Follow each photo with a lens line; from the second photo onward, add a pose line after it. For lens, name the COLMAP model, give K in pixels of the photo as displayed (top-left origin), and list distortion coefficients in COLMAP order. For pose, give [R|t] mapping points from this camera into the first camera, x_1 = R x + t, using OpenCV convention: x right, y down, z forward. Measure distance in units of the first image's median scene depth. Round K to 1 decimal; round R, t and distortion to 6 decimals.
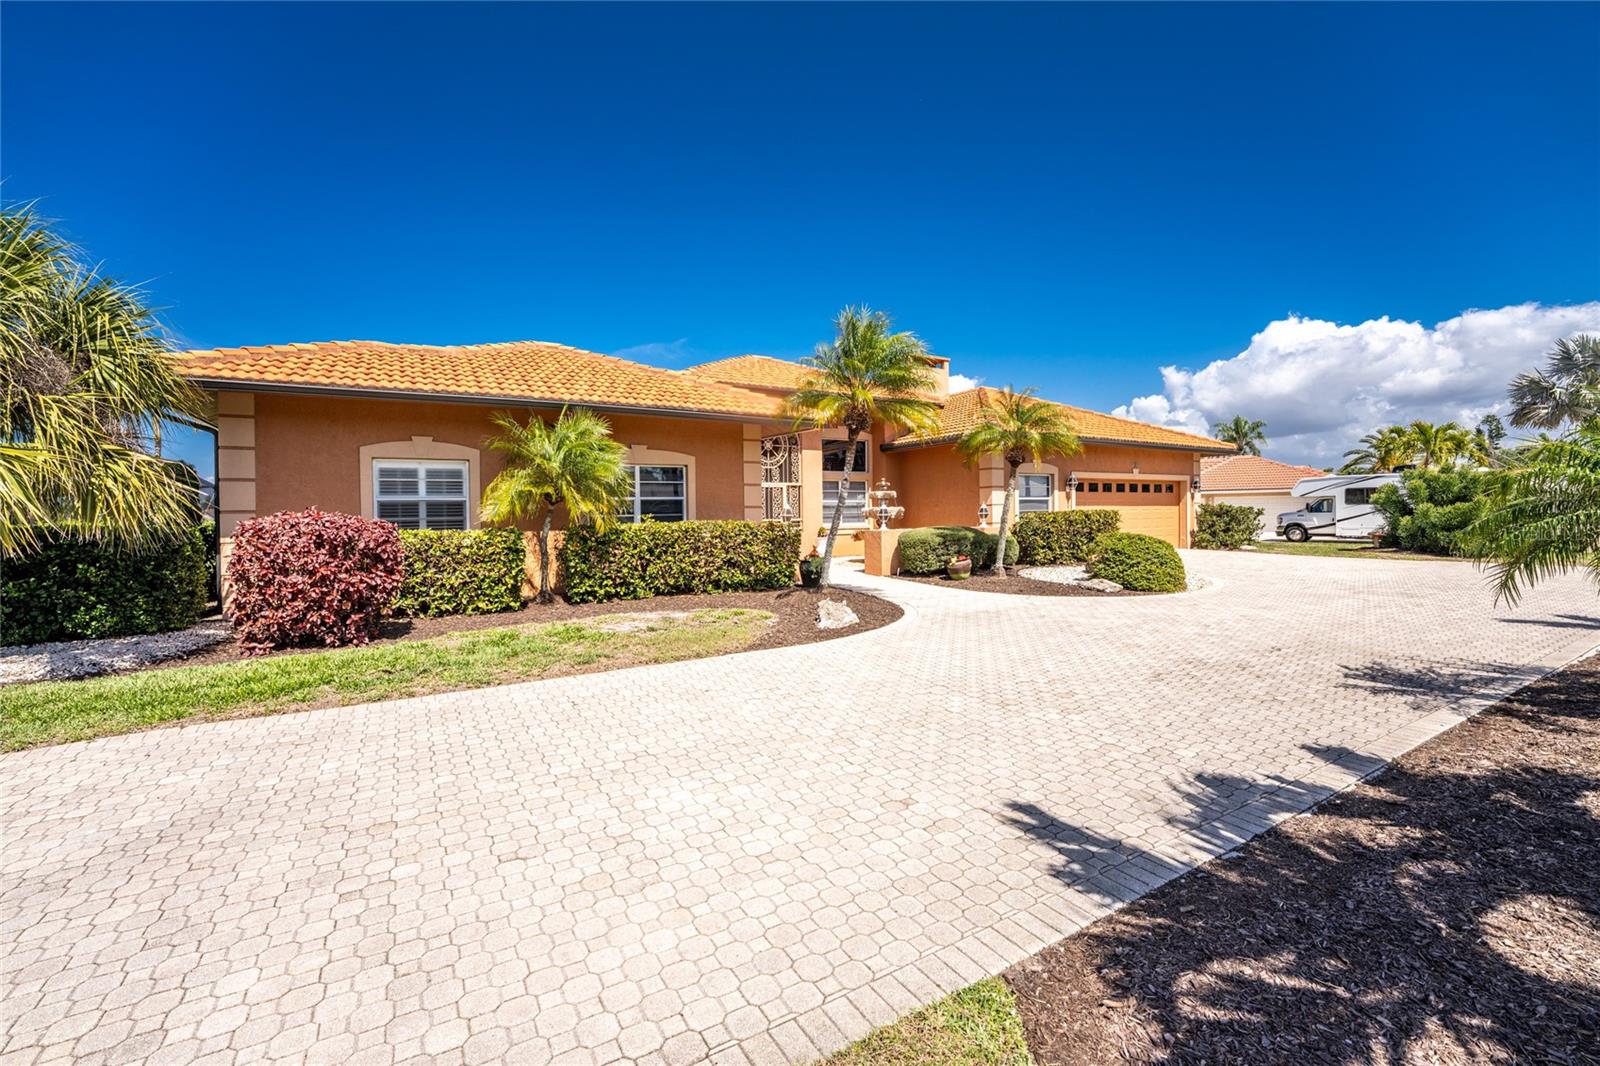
lens RADIAL K [[639.9, 0, 810.6], [0, 639.9, 528.8], [0, 0, 1]] dist [-0.024586, 0.001730]
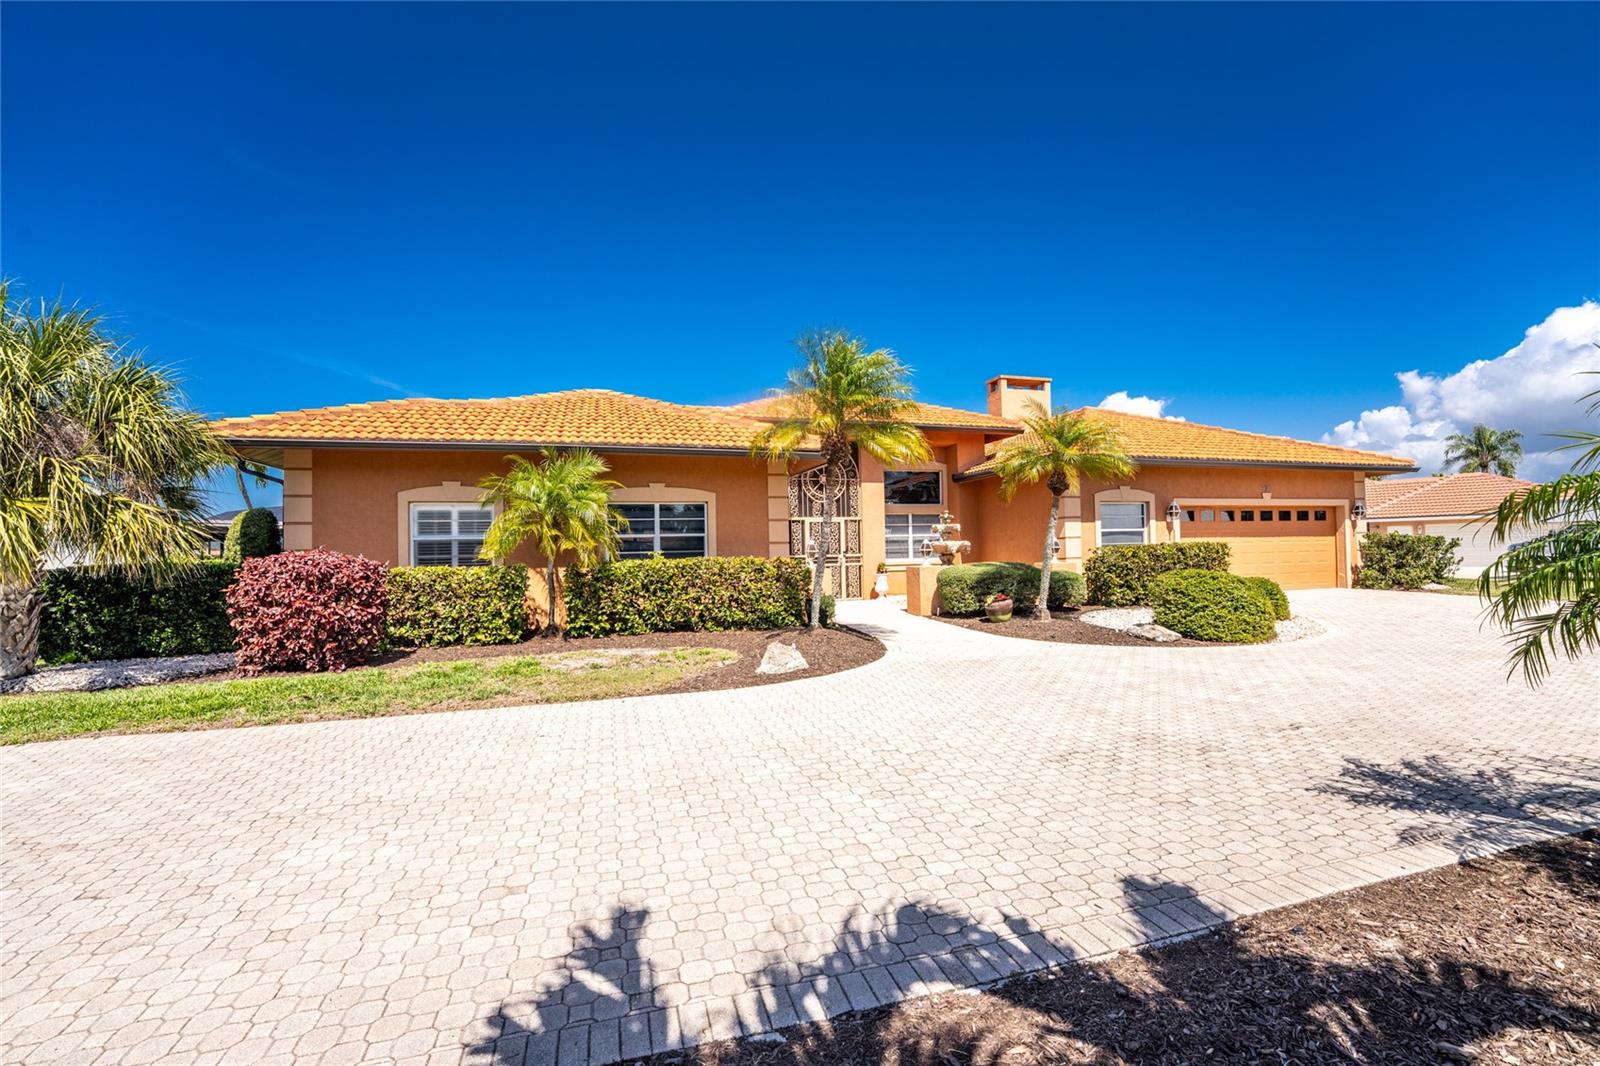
lens RADIAL K [[639.9, 0, 798.5], [0, 639.9, 539.0], [0, 0, 1]] dist [-0.024586, 0.001730]
pose [[0.969417, -0.009667, -0.245231, 0.328812], [0.000296, 0.999269, -0.038220, -0.004586], [0.245421, 0.036979, 0.968711, 0.113173]]
